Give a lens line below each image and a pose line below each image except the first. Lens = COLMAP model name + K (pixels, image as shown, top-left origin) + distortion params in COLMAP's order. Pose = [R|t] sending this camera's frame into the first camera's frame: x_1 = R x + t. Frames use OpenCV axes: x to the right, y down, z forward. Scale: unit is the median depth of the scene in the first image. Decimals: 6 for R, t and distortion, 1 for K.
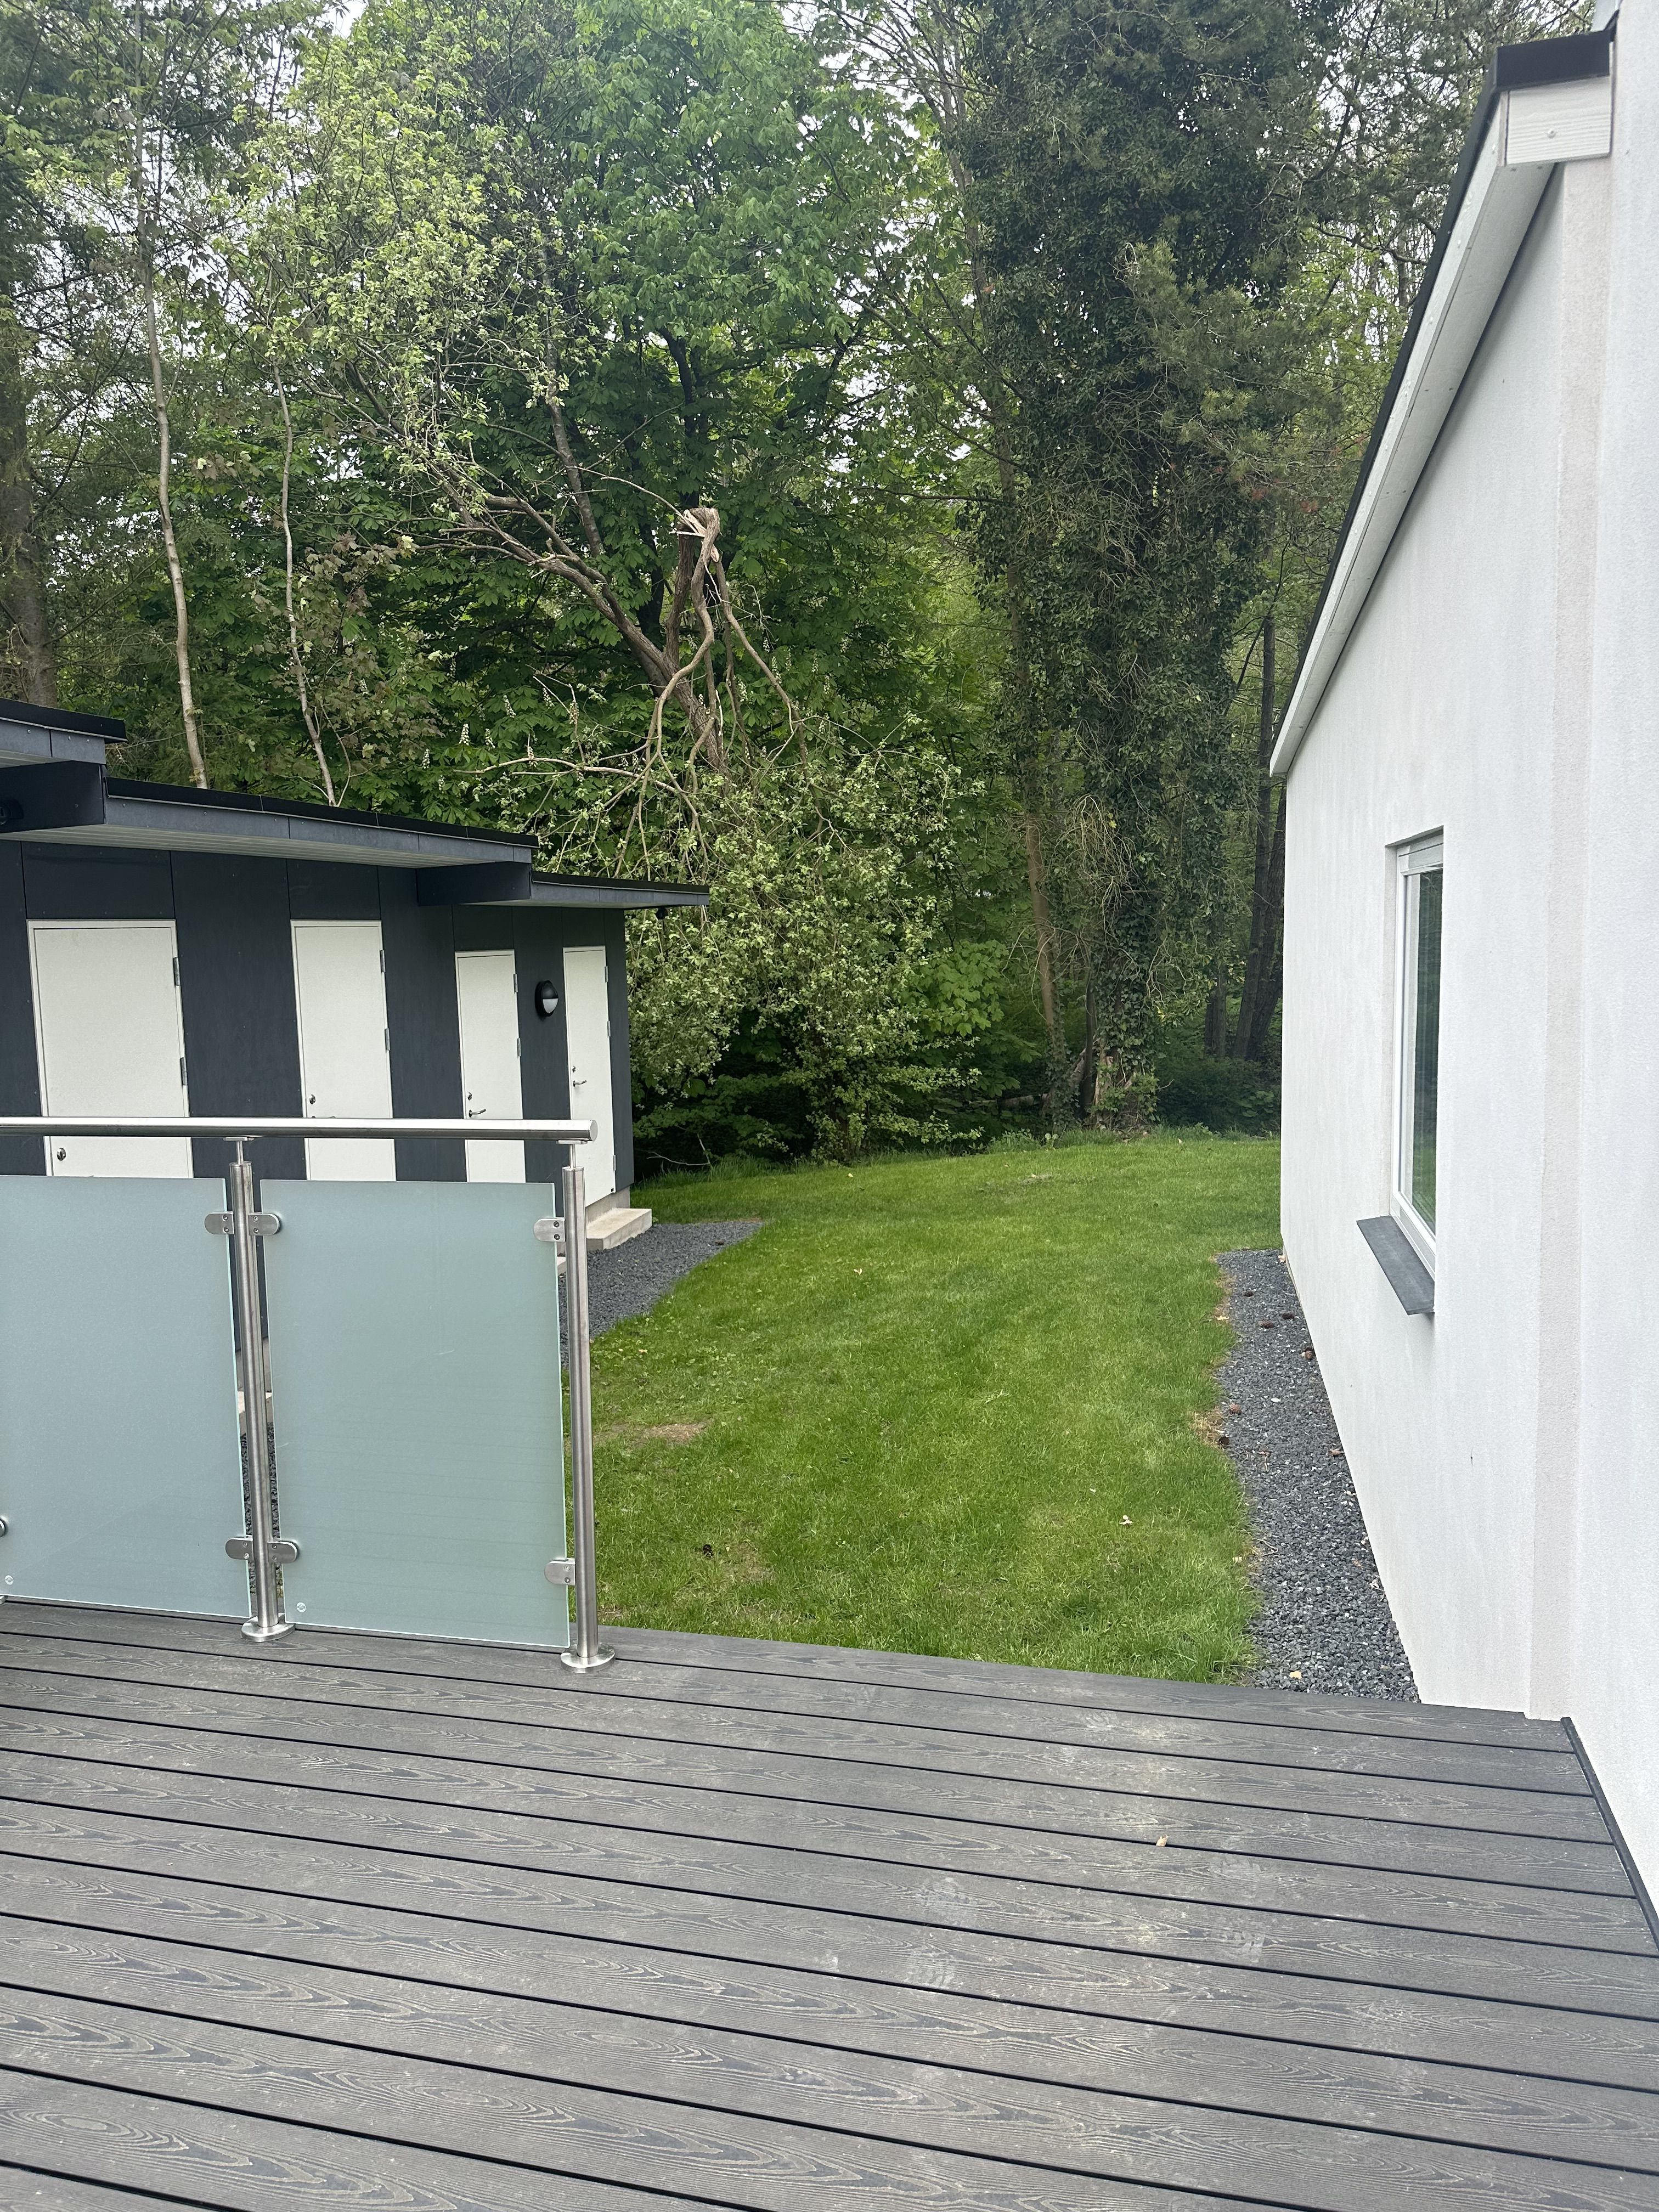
lens RADIAL K [[1533.2, 0, 829.5], [0, 1533.2, 1106.0], [0, 0, 1]] dist [0.007882, -0.003396]
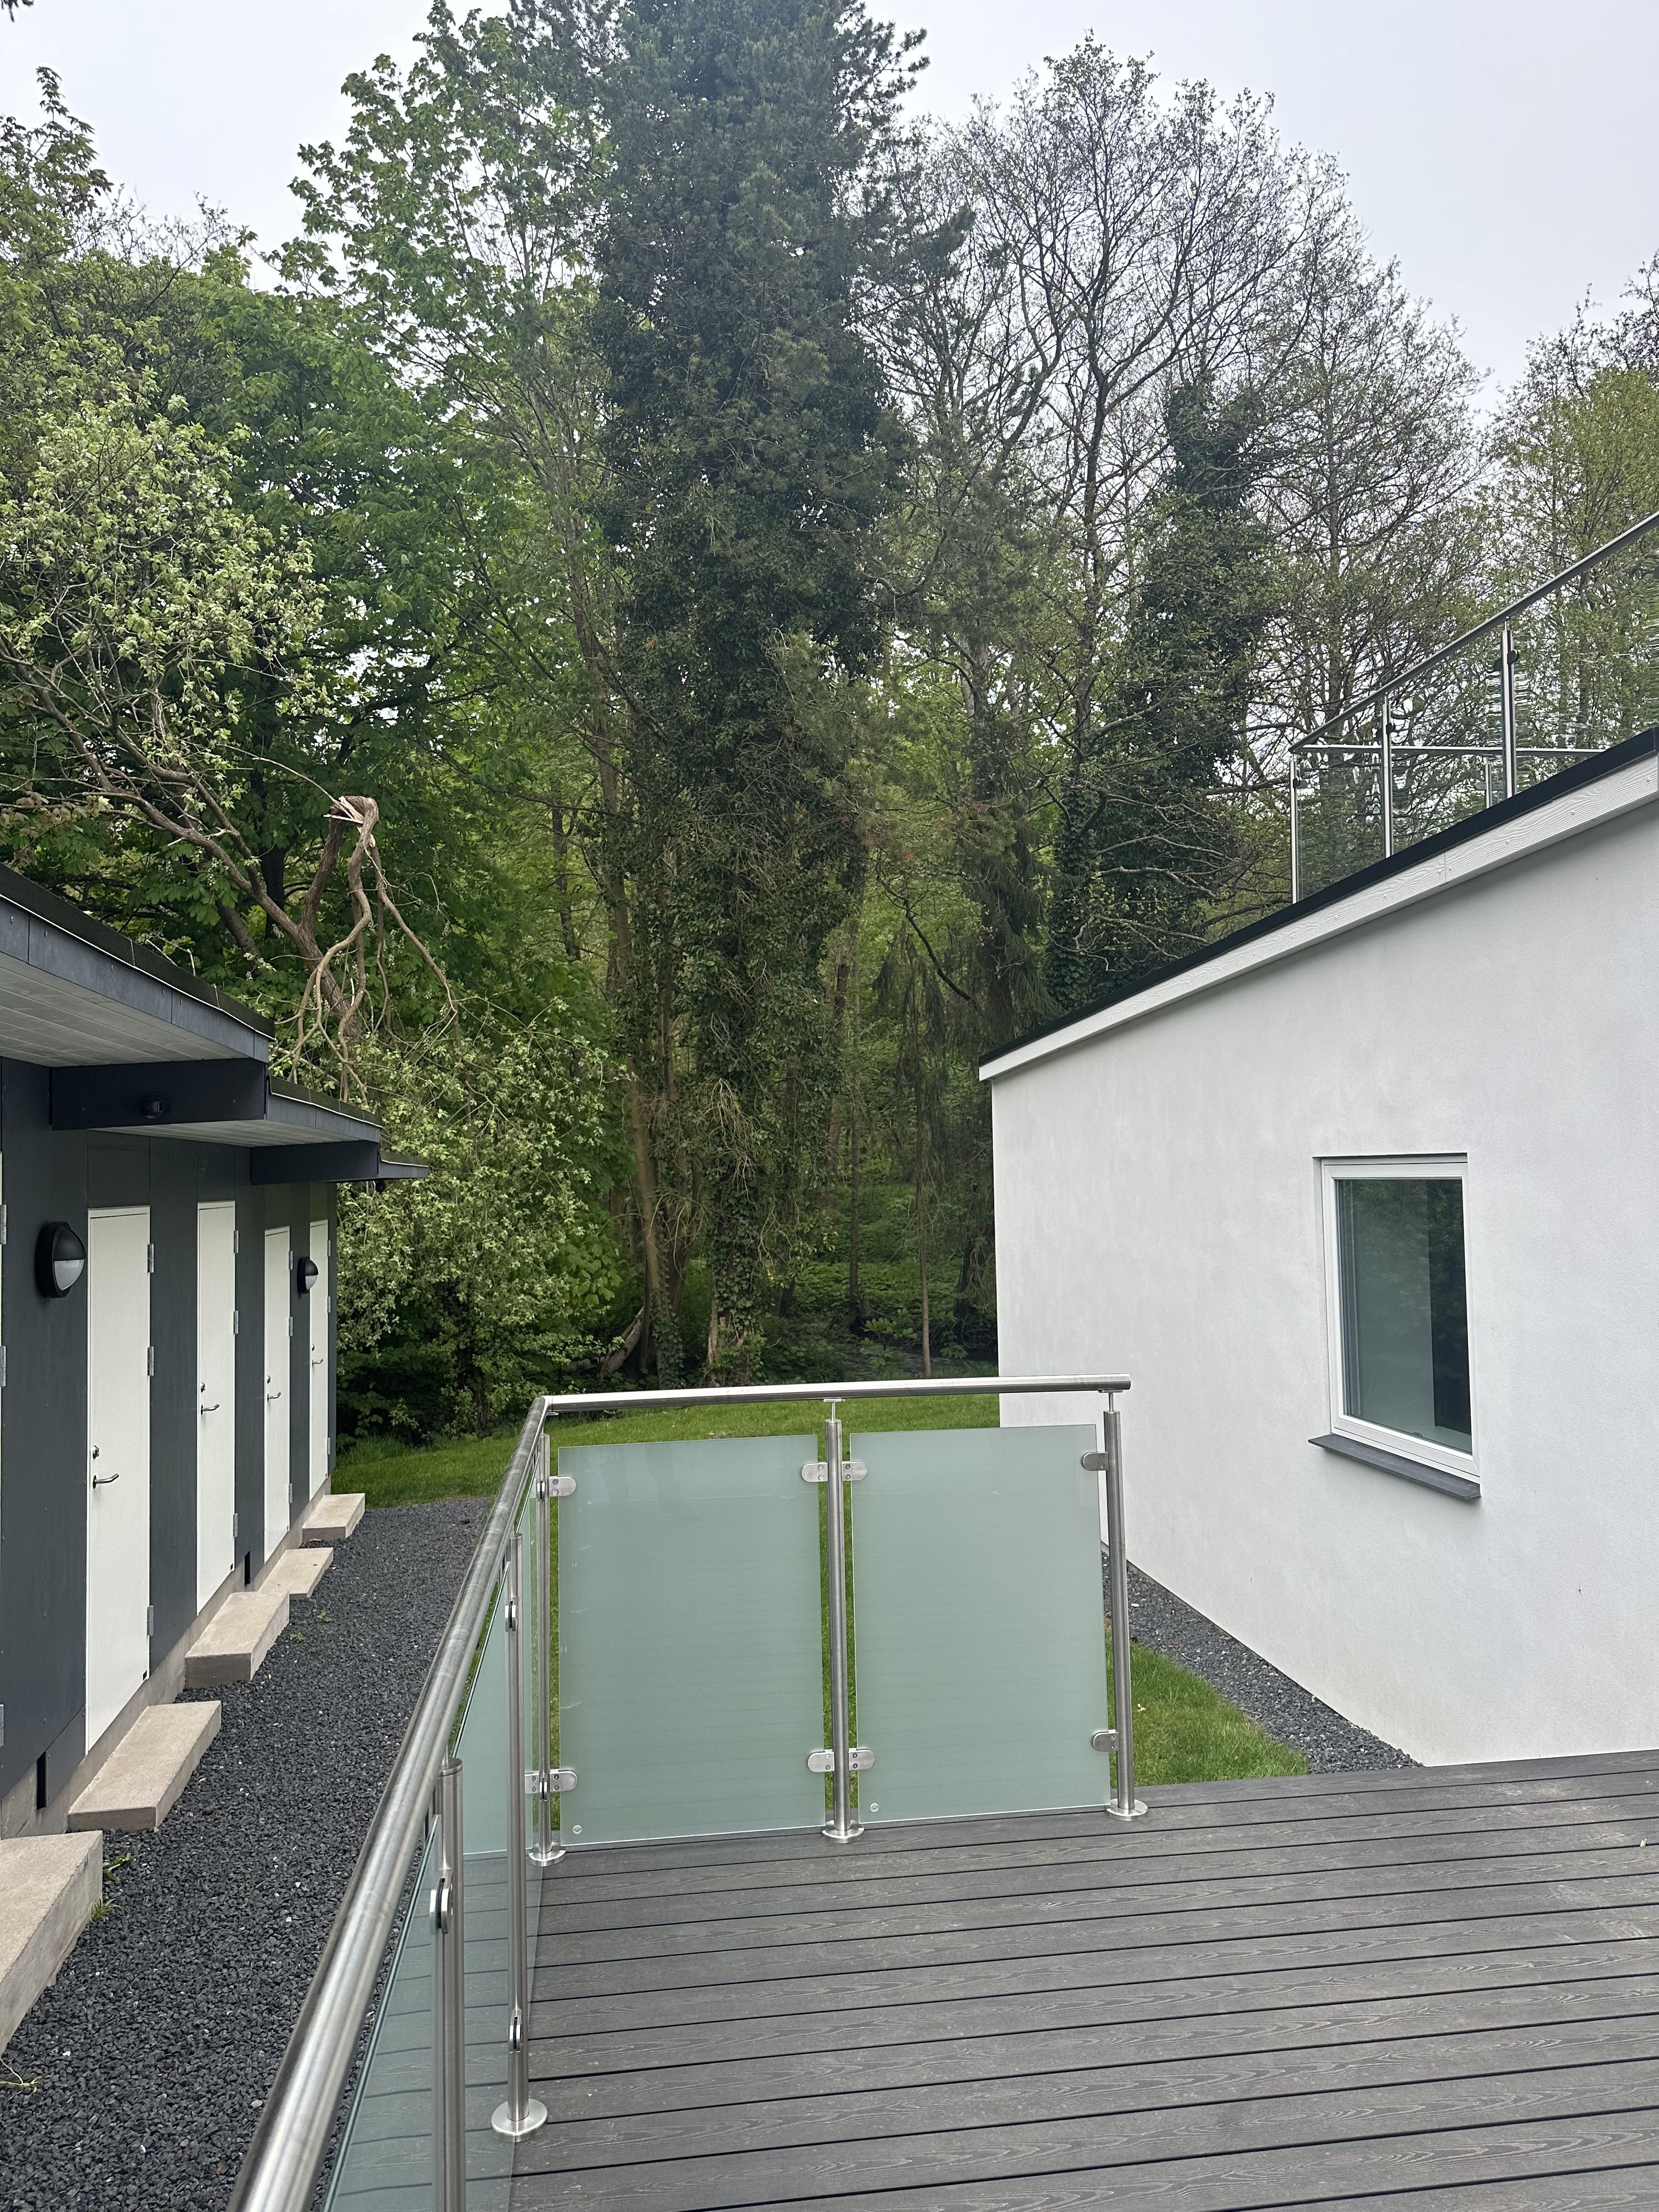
lens RADIAL K [[1523.3, 0, 829.5], [0, 1523.3, 1106.0], [0, 0, 1]] dist [0.064710, -0.067218]
pose [[0.929018, 0.023818, 0.369268, -0.818133], [0.038952, 0.986088, -0.161599, -0.015511], [-0.367980, 0.164512, 0.915165, -0.159374]]
